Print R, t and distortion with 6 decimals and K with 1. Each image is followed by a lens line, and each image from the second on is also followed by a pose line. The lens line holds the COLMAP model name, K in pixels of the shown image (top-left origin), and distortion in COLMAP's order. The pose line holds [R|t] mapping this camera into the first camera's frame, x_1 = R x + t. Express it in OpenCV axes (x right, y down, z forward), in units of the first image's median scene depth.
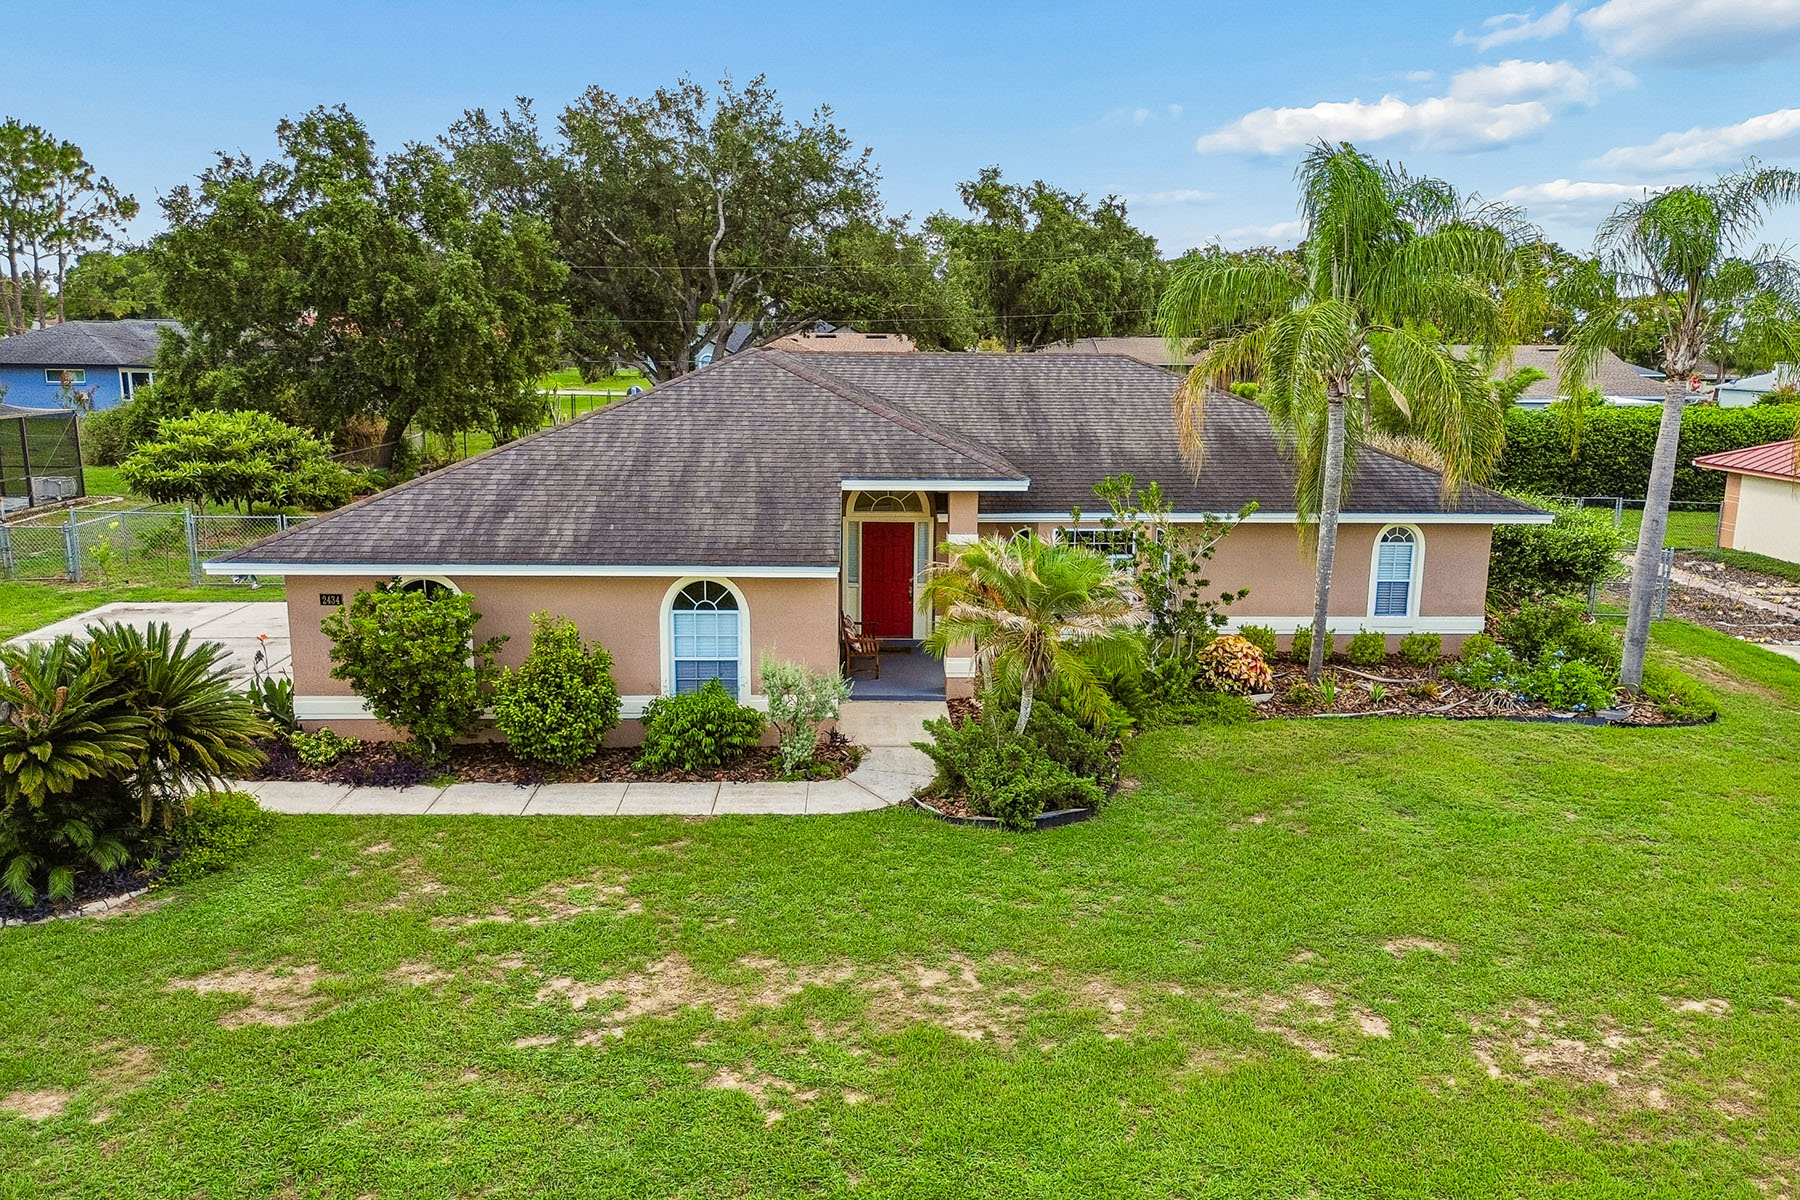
lens RADIAL K [[1285.0, 0, 895.6], [0, 1285.0, 597.6], [0, 0, 1]] dist [0.052164, -0.059633]
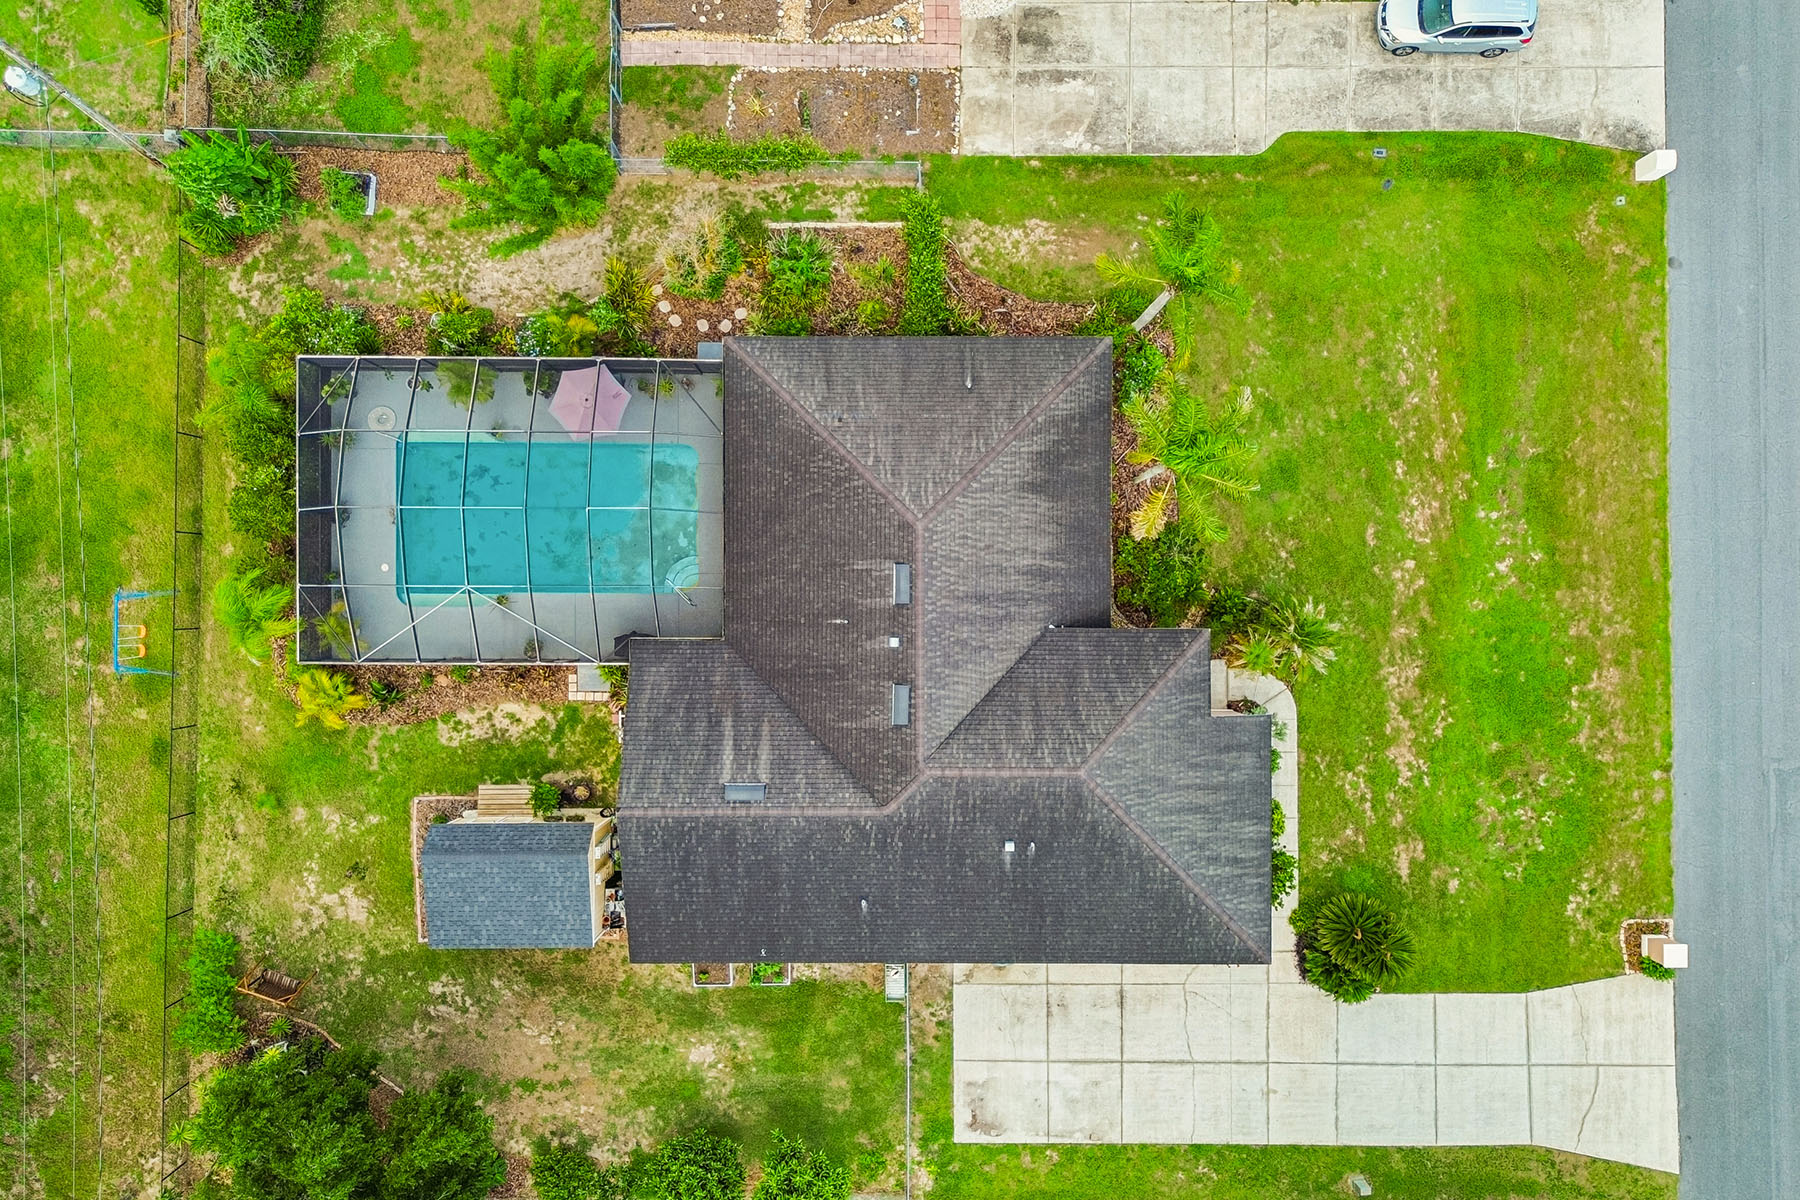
lens RADIAL K [[1285.0, 0, 895.6], [0, 1285.0, 597.6], [0, 0, 1]] dist [0.052164, -0.059633]
pose [[0.036266, -0.999283, -0.010877, 0.151522], [0.200050, -0.003405, 0.979780, -2.163918], [-0.979114, -0.037709, 0.199783, 1.009700]]
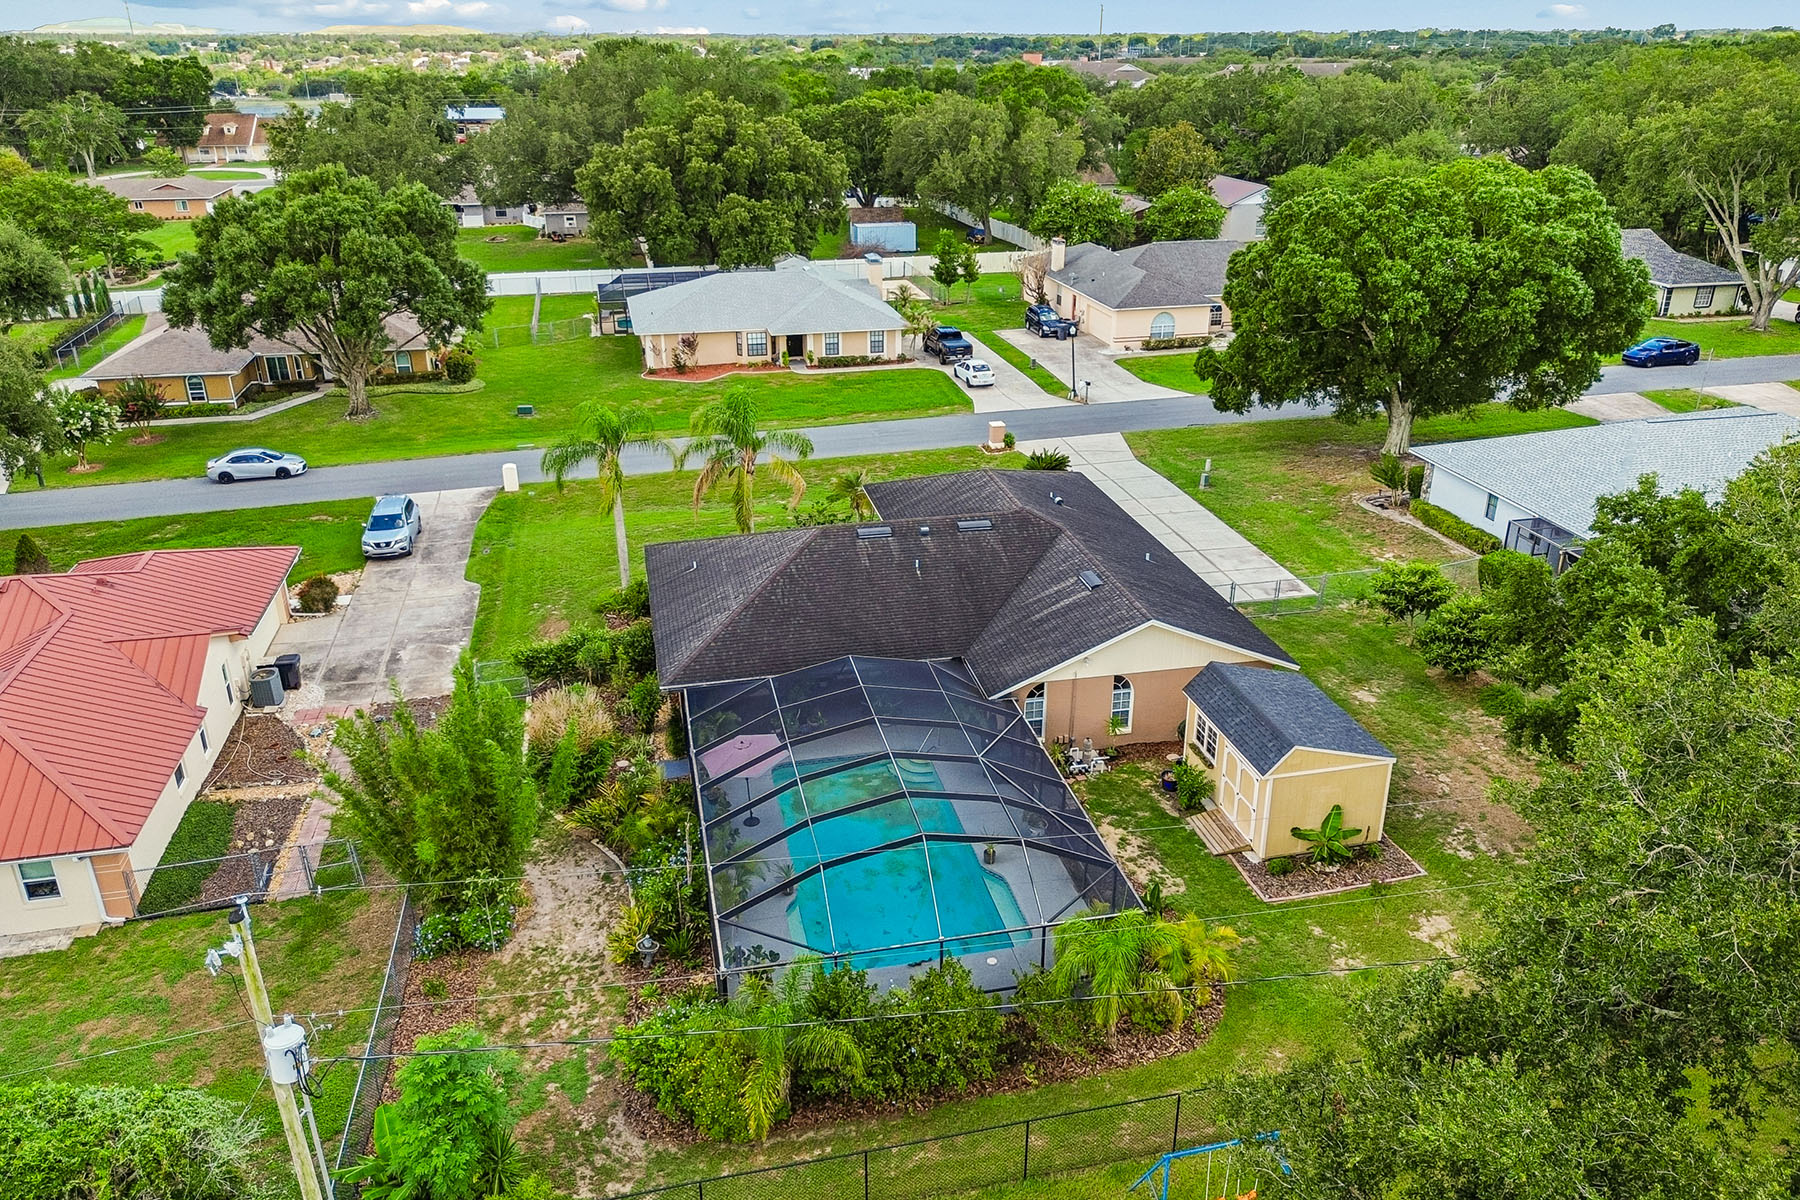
lens RADIAL K [[1285.0, 0, 895.6], [0, 1285.0, 597.6], [0, 0, 1]] dist [0.052164, -0.059633]
pose [[-0.983688, 0.065868, -0.167390, 0.504316], [-0.043199, 0.816813, 0.575283, -1.466728], [0.174619, 0.573130, -0.800644, 3.310689]]
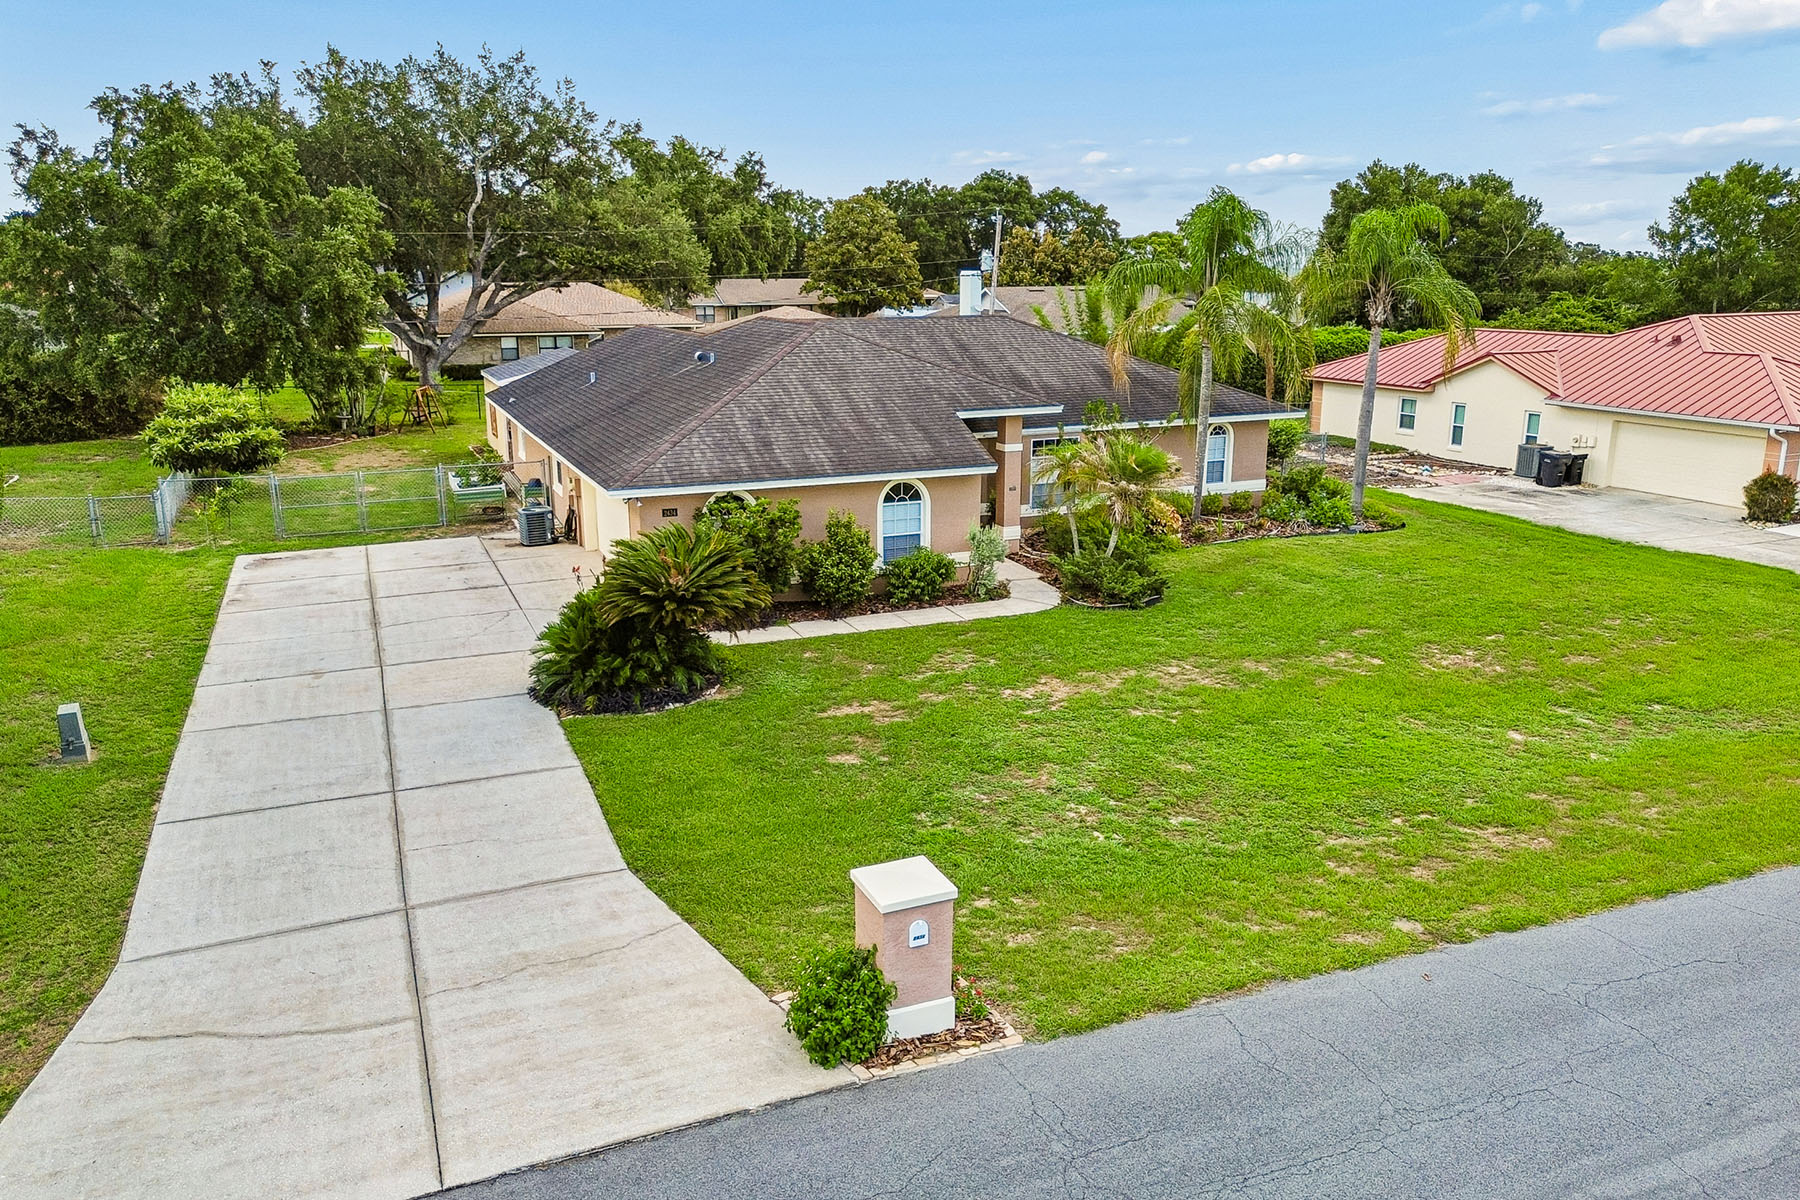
lens RADIAL K [[1306.9, 0, 894.9], [0, 1306.9, 574.5], [0, 0, 1]] dist [0.059661, -0.064260]
pose [[0.933368, -0.095961, 0.345854, -0.609976], [0.085746, 0.995311, 0.044753, 0.022736], [-0.348527, -0.012116, 0.937220, -0.394653]]
